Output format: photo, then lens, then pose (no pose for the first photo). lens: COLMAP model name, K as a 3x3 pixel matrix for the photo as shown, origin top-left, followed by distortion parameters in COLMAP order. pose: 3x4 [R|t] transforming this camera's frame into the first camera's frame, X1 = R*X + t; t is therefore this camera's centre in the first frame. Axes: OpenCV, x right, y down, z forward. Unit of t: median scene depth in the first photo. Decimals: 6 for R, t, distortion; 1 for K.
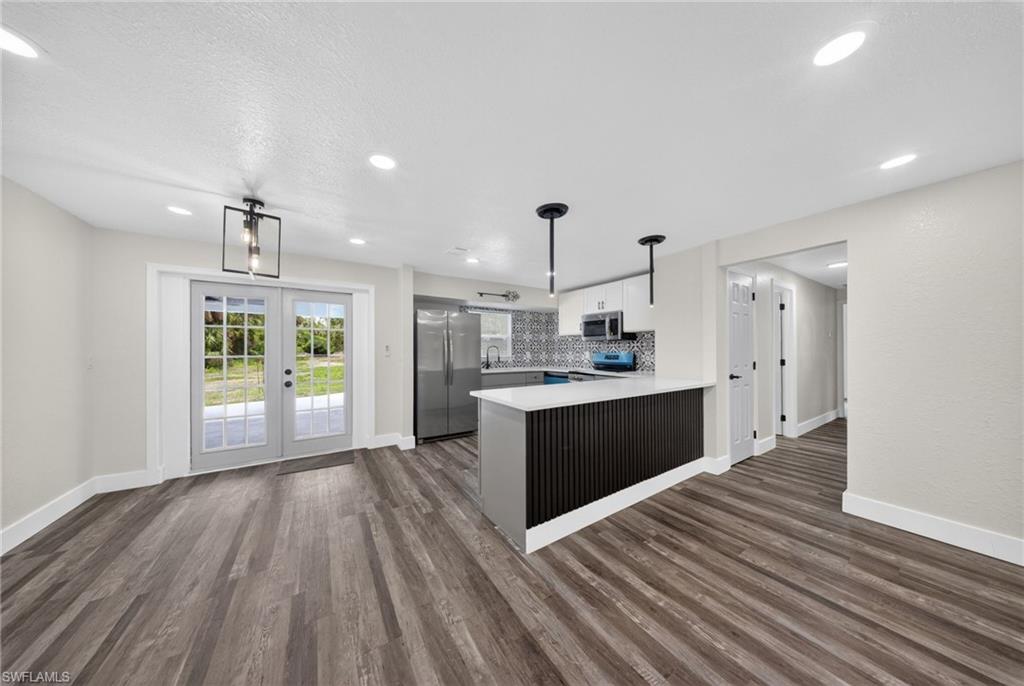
lens RADIAL K [[303.3, 0, 514.9], [0, 303.3, 347.6], [0, 0, 1]] dist [-0.000213, -0.001409]
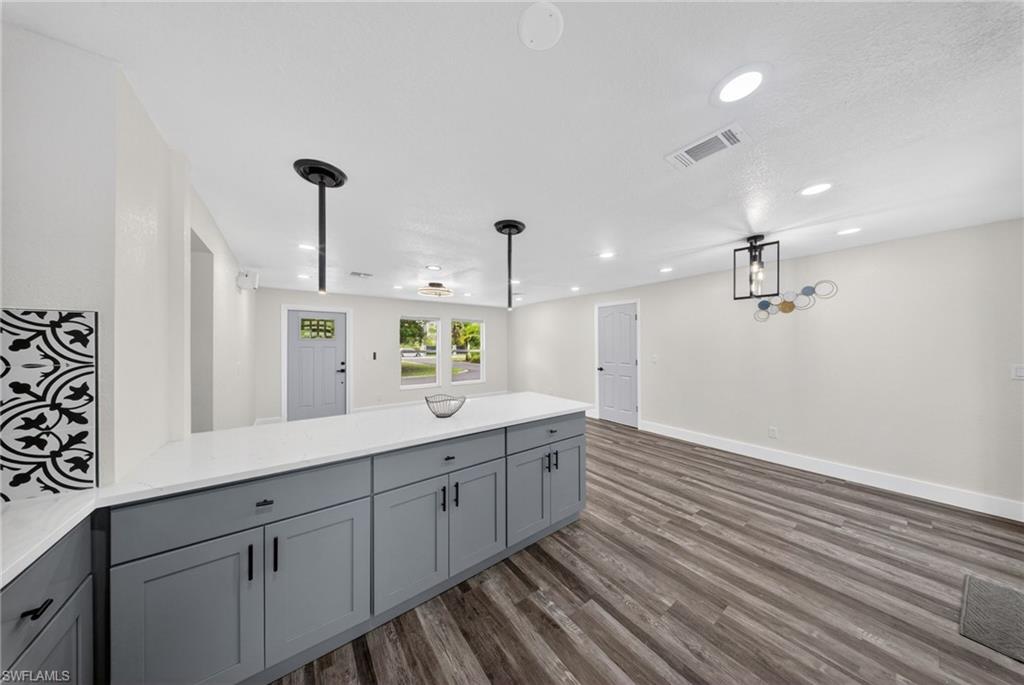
lens RADIAL K [[303.3, 0, 509.8], [0, 303.3, 343.1], [0, 0, 1]] dist [-0.000213, -0.001409]
pose [[-0.998886, 0.004364, -0.046992, 0.134140], [0.004952, 0.999911, -0.012419, -0.032053], [0.046934, -0.012638, -0.998818, 1.570072]]
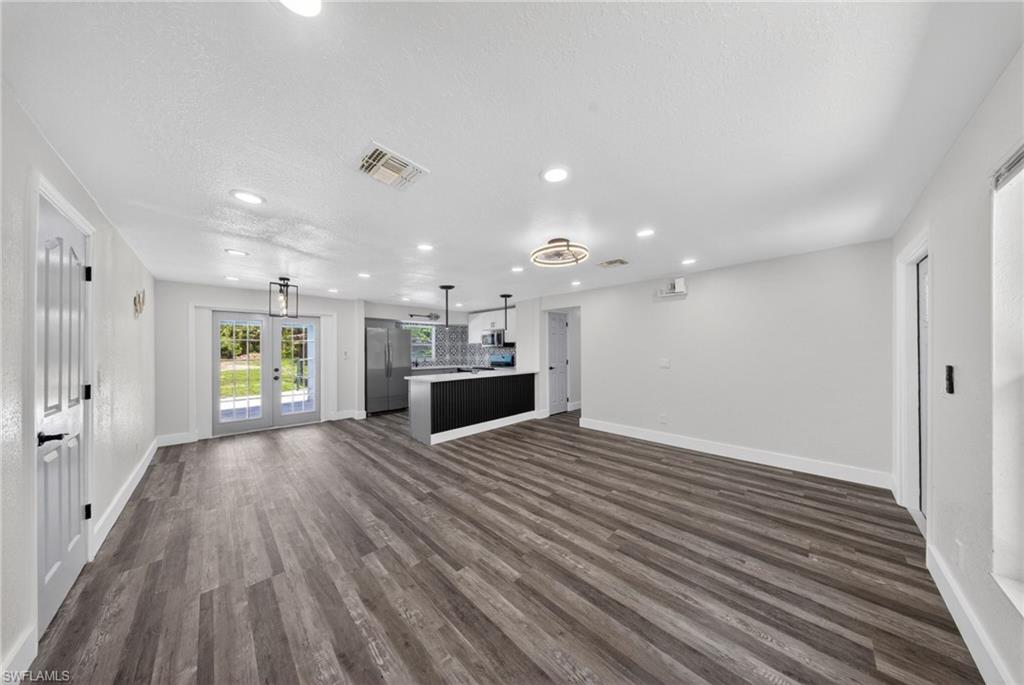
lens RADIAL K [[303.3, 0, 515.8], [0, 303.3, 346.7], [0, 0, 1]] dist [-0.000213, -0.001409]
pose [[0.977502, -0.001309, 0.210920, 0.111999], [0.001989, 0.999993, -0.003013, -0.033373], [-0.210915, 0.003365, 0.977499, -0.847307]]
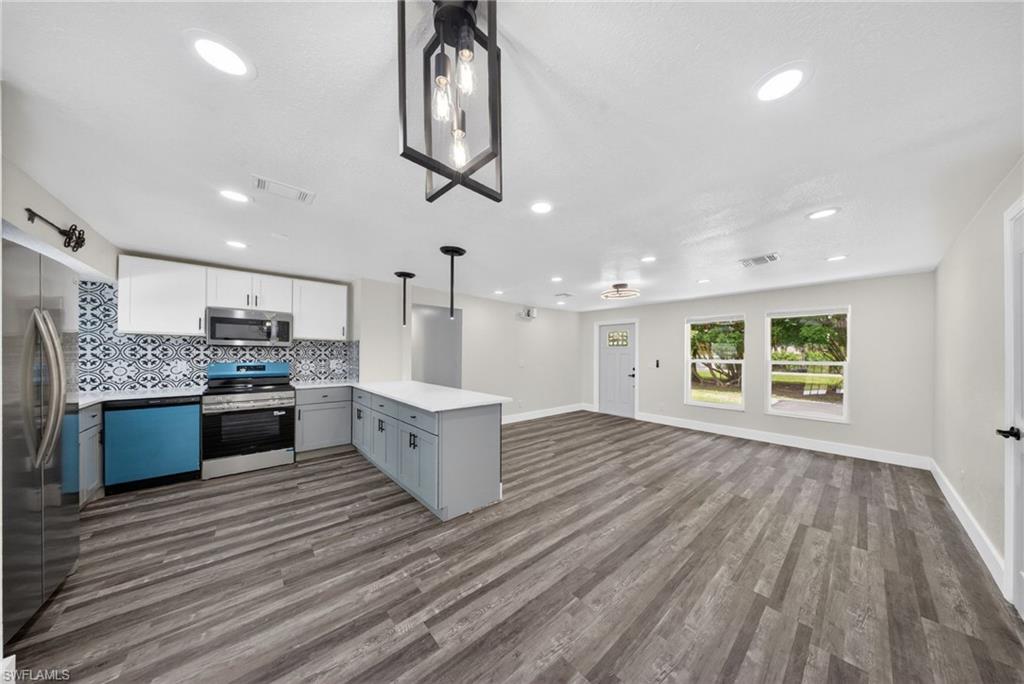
lens RADIAL K [[303.3, 0, 518.1], [0, 303.3, 352.7], [0, 0, 1]] dist [-0.000213, -0.001409]
pose [[-0.145695, 0.005817, 0.989312, -0.900281], [-0.015806, 0.999841, -0.008207, -0.018660], [-0.989203, -0.016833, -0.145580, 0.707424]]
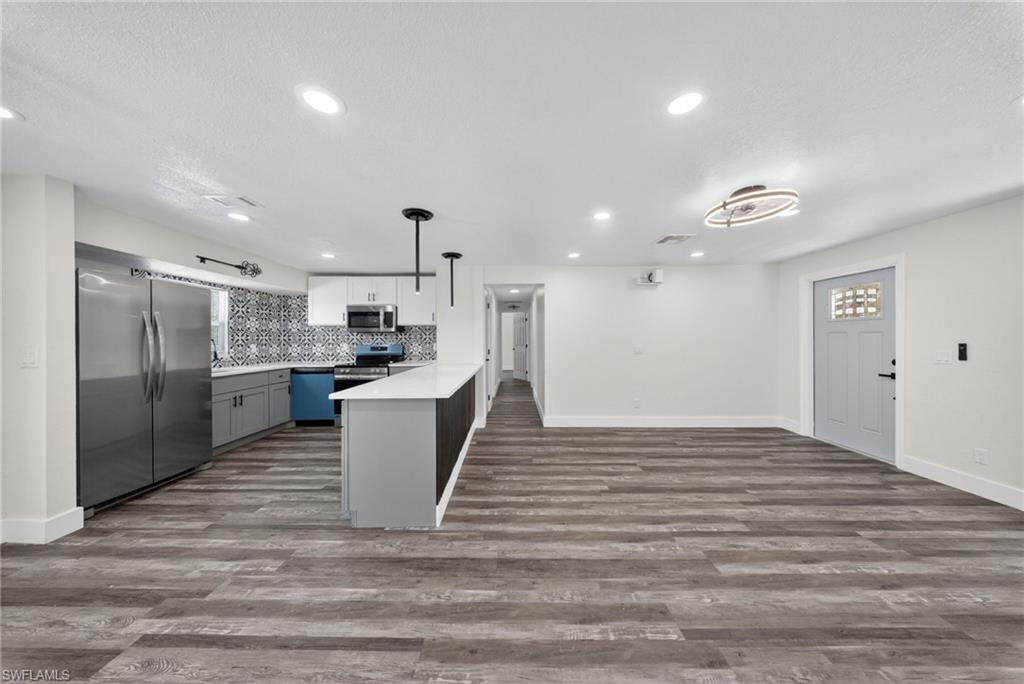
lens RADIAL K [[303.3, 0, 512.5], [0, 303.3, 335.0], [0, 0, 1]] dist [-0.000213, -0.001409]
pose [[0.550599, 0.009553, 0.834715, -0.459675], [-0.003810, 0.999953, -0.008931, -0.010130], [-0.834761, 0.001737, 0.550609, 0.096818]]
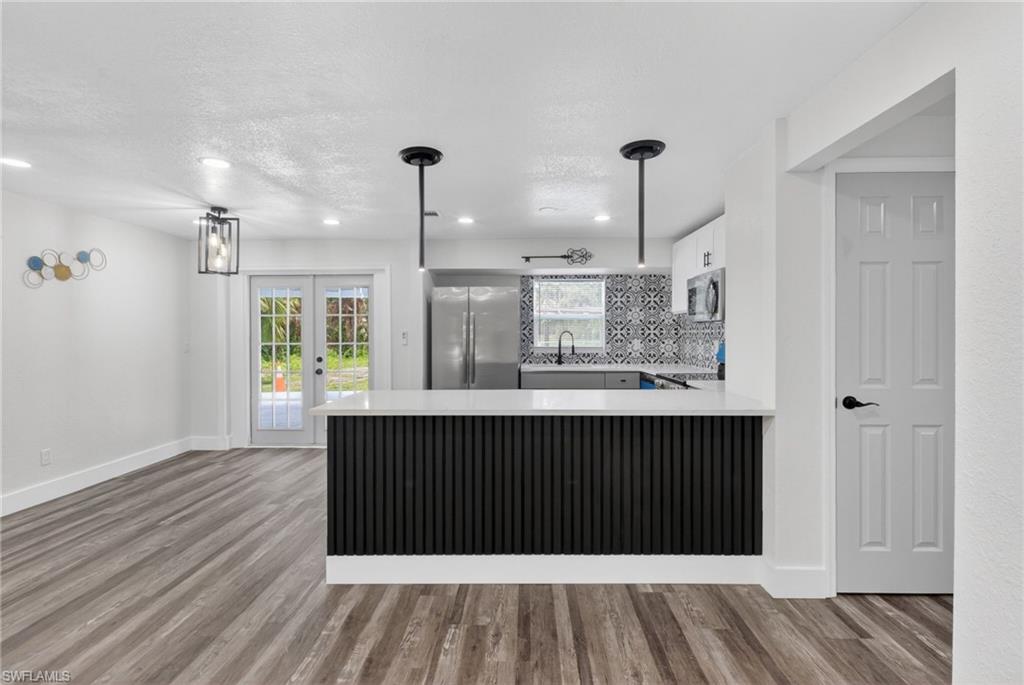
lens RADIAL K [[459.6, 0, 515.2], [0, 459.6, 333.5], [0, 0, 1]] dist [0.004072, -0.003898]
pose [[0.824636, 0.000664, -0.565664, 0.745282], [0.005990, 0.999933, 0.009907, -0.019713], [0.565633, -0.011558, 0.824576, 0.149396]]
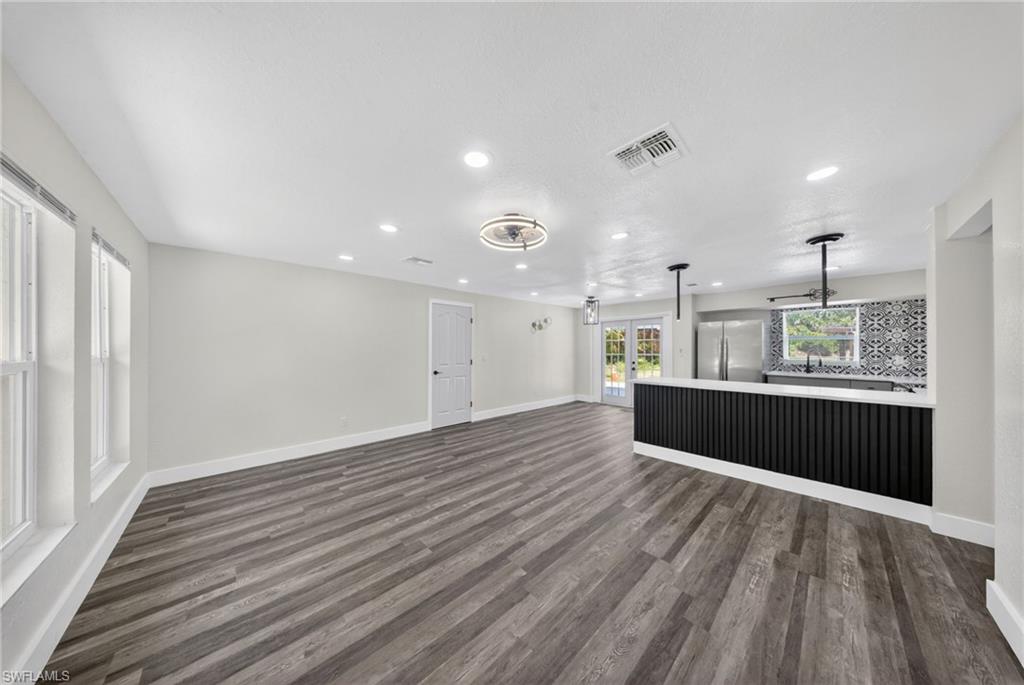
lens RADIAL K [[303.3, 0, 513.8], [0, 303.3, 346.7], [0, 0, 1]] dist [-0.000213, -0.001409]
pose [[0.178886, -0.003784, -0.983863, 1.196436], [0.007860, 0.999966, -0.002417, -0.028686], [0.983838, -0.007301, 0.178910, -0.107325]]
